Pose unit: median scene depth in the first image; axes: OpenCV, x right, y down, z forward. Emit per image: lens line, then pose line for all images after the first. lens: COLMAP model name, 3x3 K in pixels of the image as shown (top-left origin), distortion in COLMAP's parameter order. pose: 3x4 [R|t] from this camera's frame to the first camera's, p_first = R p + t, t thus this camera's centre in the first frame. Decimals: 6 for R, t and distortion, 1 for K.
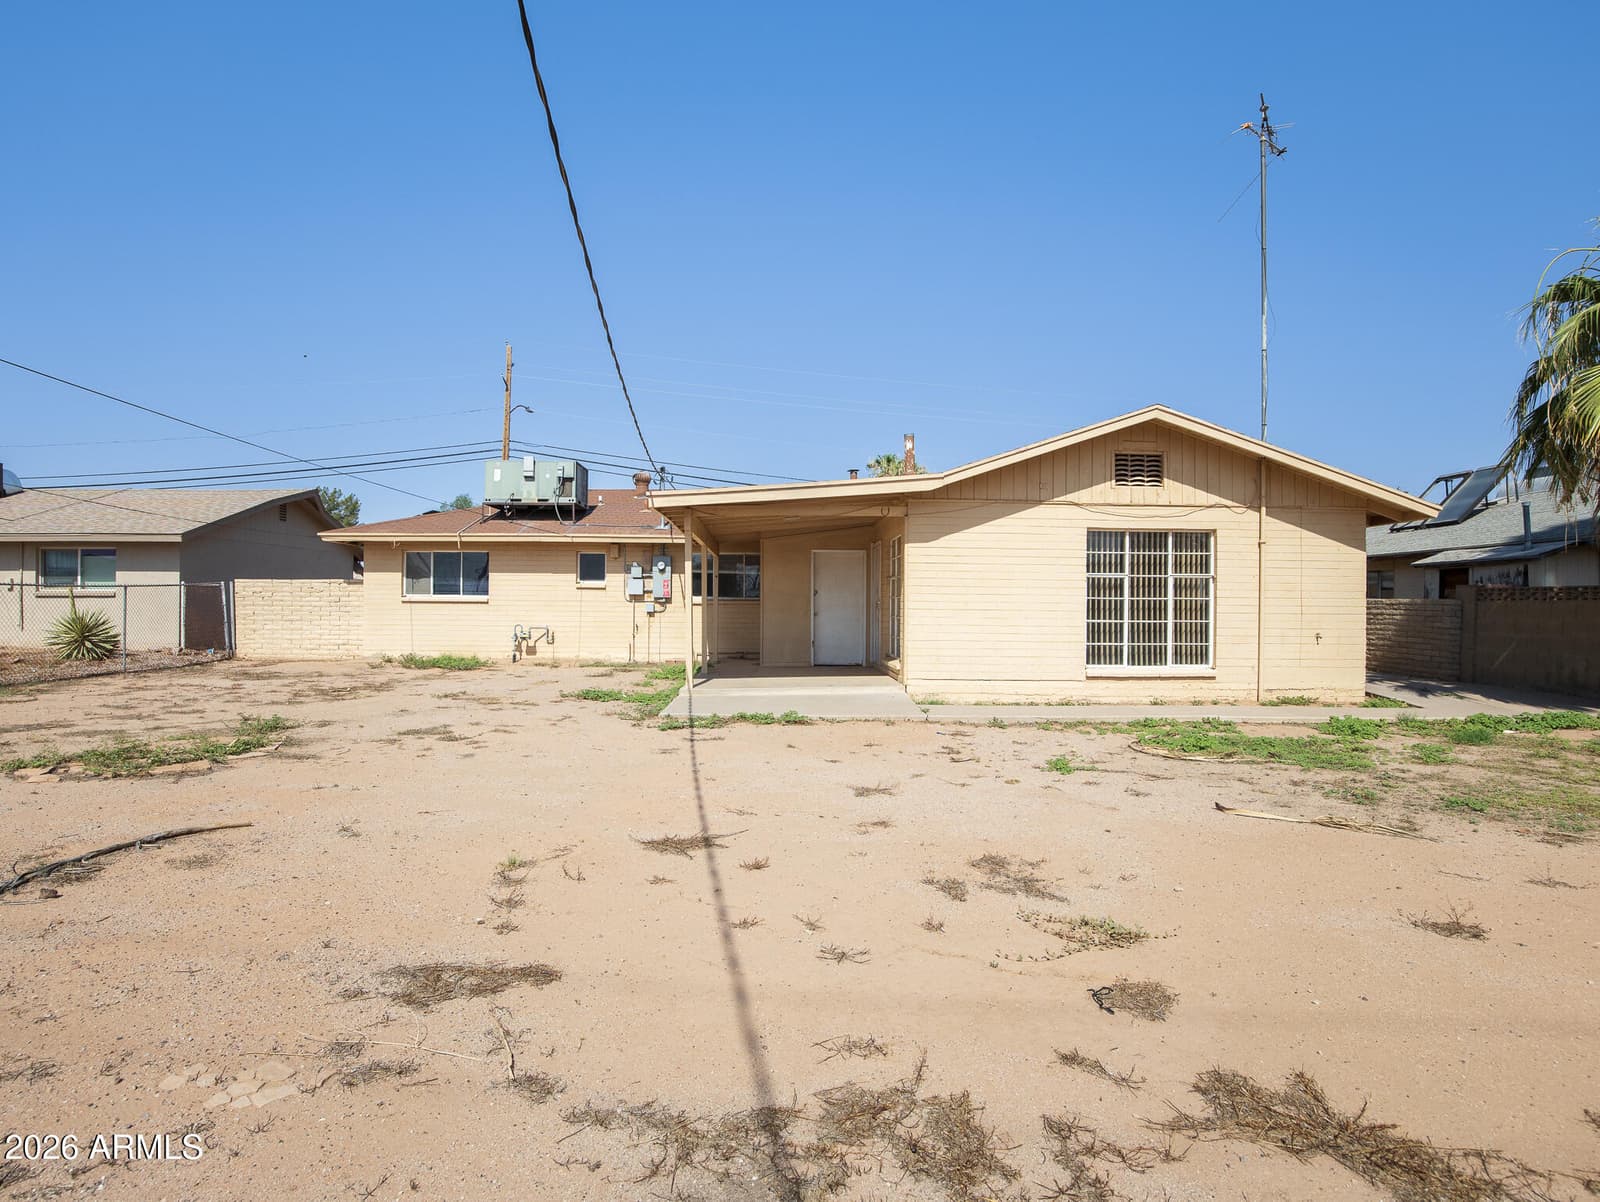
lens RADIAL K [[873.0, 0, 804.4], [0, 873.0, 596.2], [0, 0, 1]] dist [-0.051939, 0.007462]
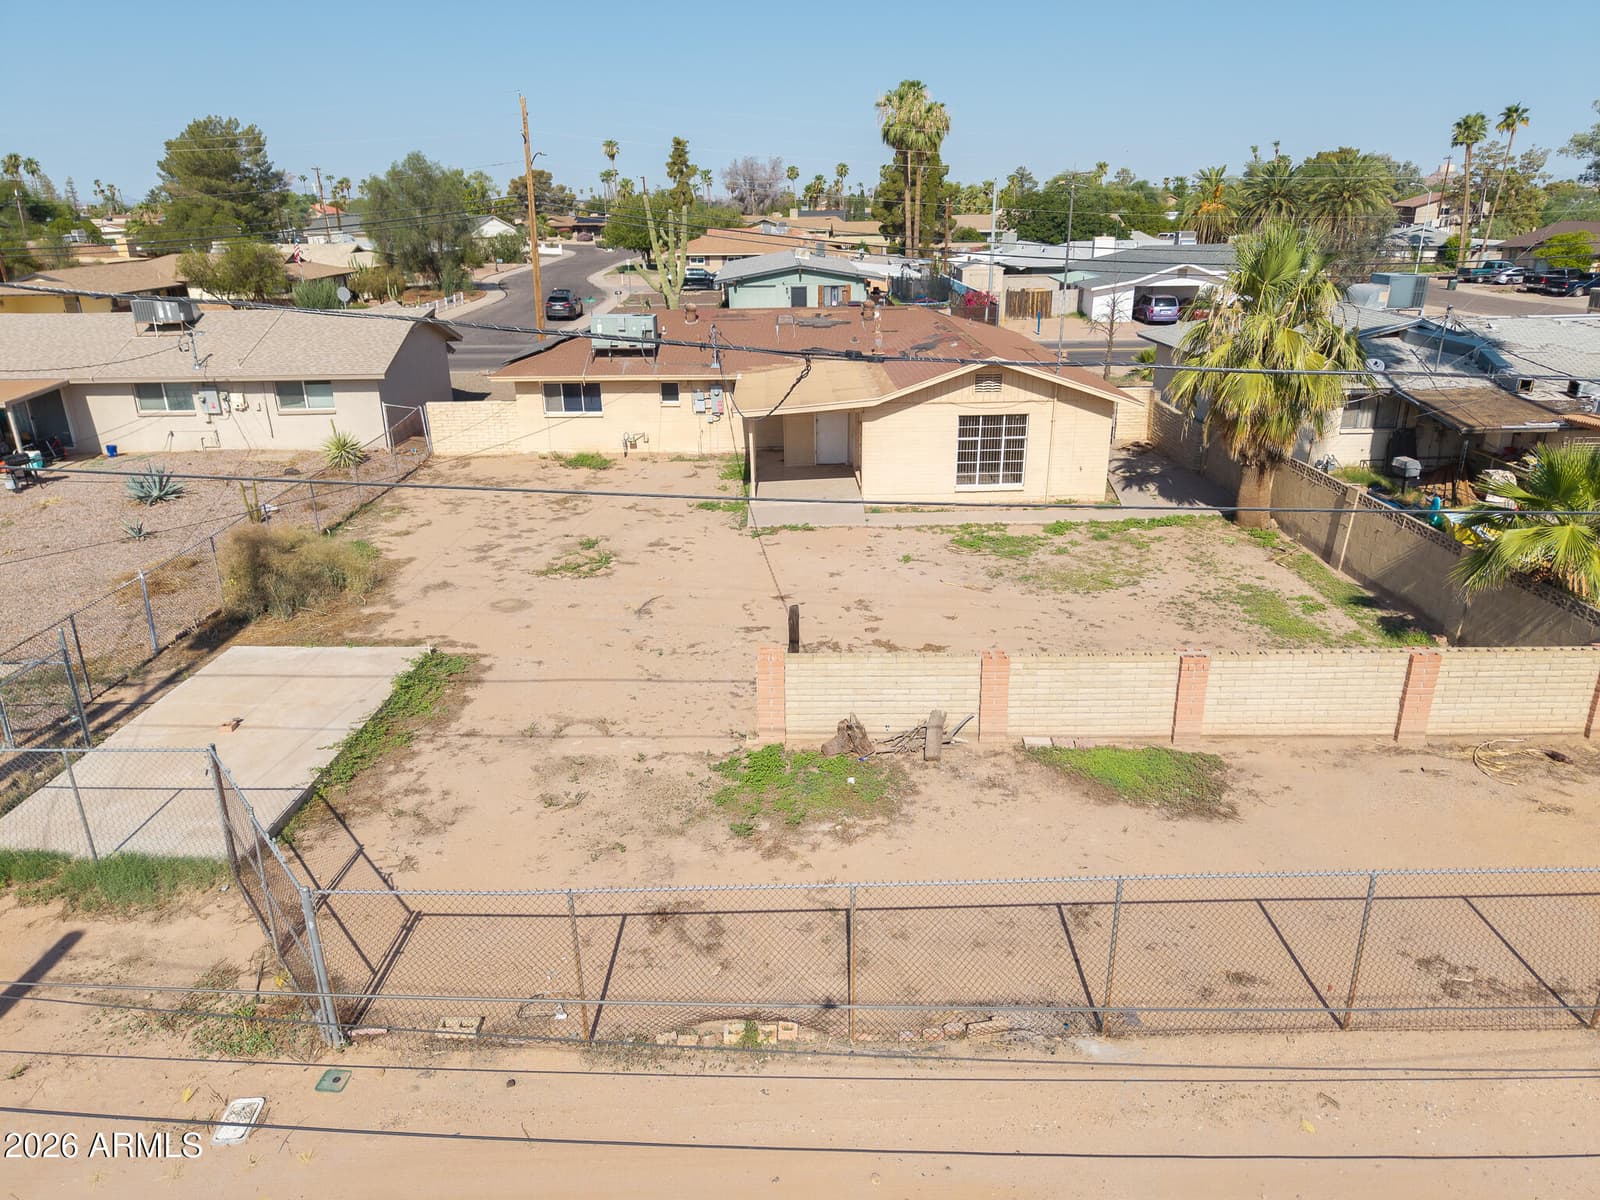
lens RADIAL K [[1122.1, 0, 798.3], [0, 1122.1, 607.1], [0, 0, 1]] dist [-0.040479, -0.011495]
pose [[0.999791, -0.016550, -0.011997, -0.003427], [0.019769, 0.932089, 0.361688, -0.575069], [0.005196, -0.361850, 0.932222, -1.426545]]
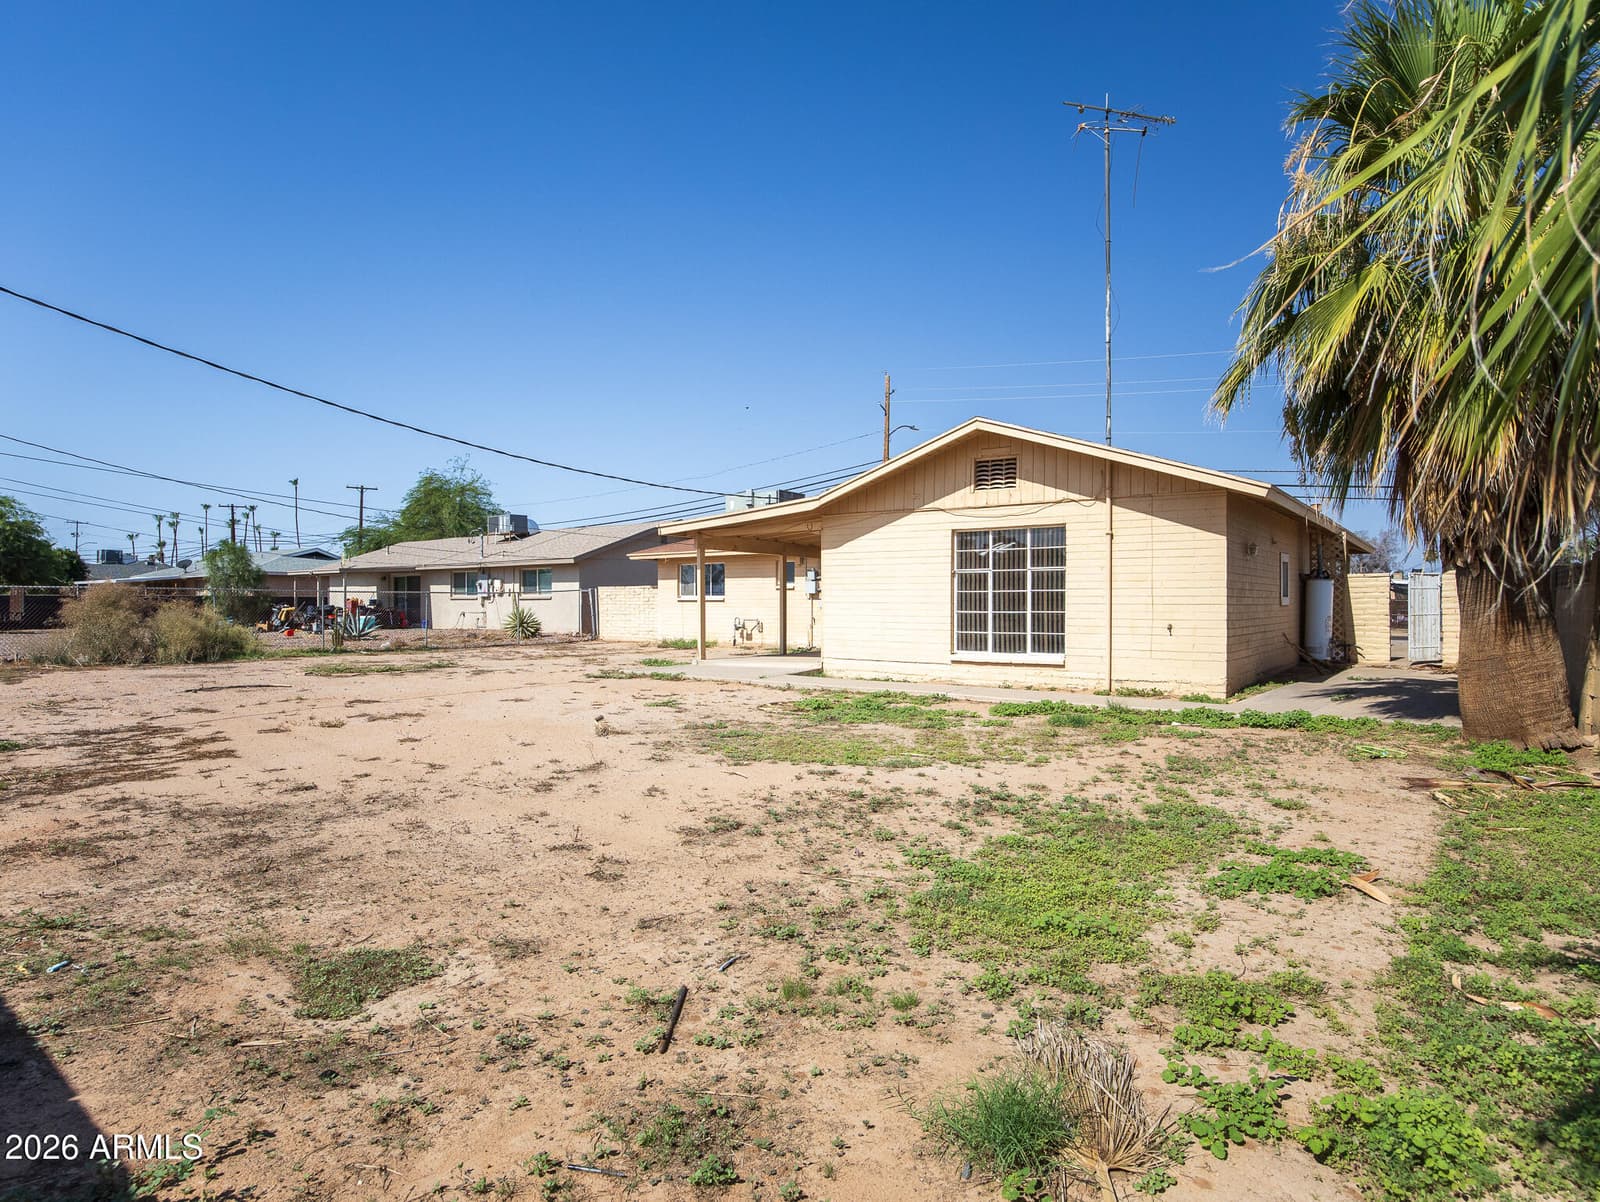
lens RADIAL K [[923.8, 0, 793.4], [0, 923.8, 595.1], [0, 0, 1]] dist [-0.050089, 0.000125]
pose [[0.780470, -0.012401, -0.625070, 0.907207], [0.011633, 0.999918, -0.005312, 0.010715], [0.625084, -0.003126, 0.780551, -0.070032]]
